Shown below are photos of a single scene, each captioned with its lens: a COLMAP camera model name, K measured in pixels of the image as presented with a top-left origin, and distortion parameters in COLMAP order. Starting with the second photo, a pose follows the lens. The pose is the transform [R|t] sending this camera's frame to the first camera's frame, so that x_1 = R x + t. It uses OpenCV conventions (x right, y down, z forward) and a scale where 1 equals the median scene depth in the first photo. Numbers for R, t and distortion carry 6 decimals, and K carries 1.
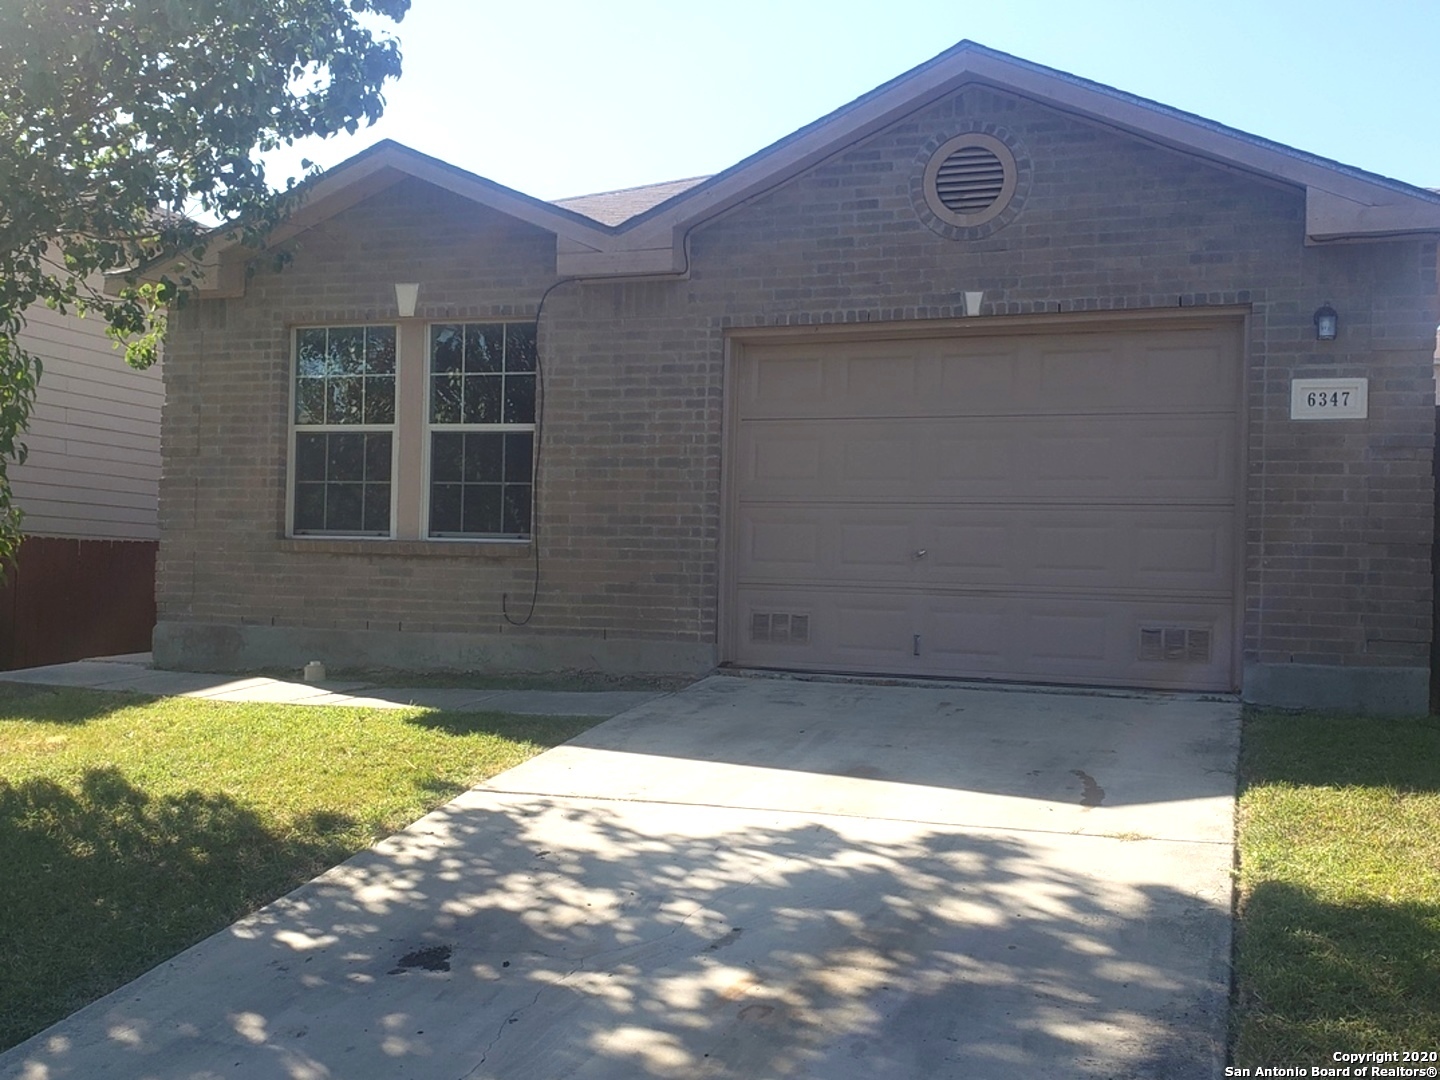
lens RADIAL K [[1488.3, 0, 720.0], [0, 1488.3, 540.0], [0, 0, 1]] dist [0.189510, -0.427020]
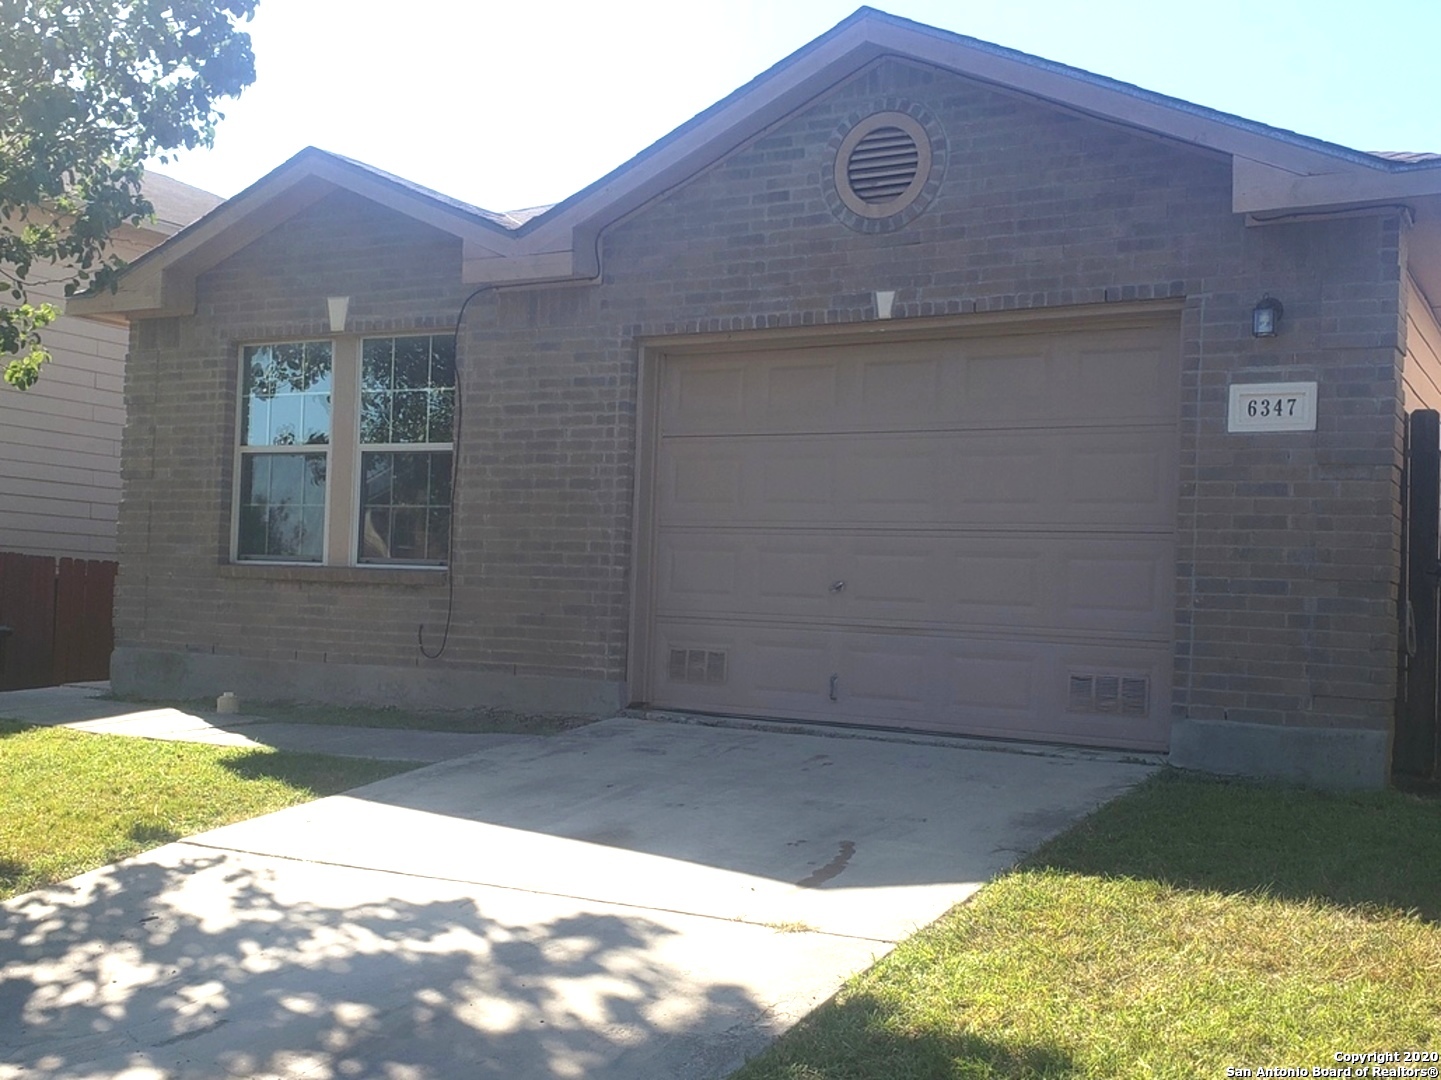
lens RADIAL K [[1512.5, 0, 738.5], [0, 1512.5, 545.9], [0, 0, 1]] dist [0.229297, -0.600310]
pose [[0.985385, 0.004336, -0.170289, 0.224609], [-0.006065, 0.999935, -0.009630, -0.005416], [0.170237, 0.010522, 0.985347, 0.095222]]
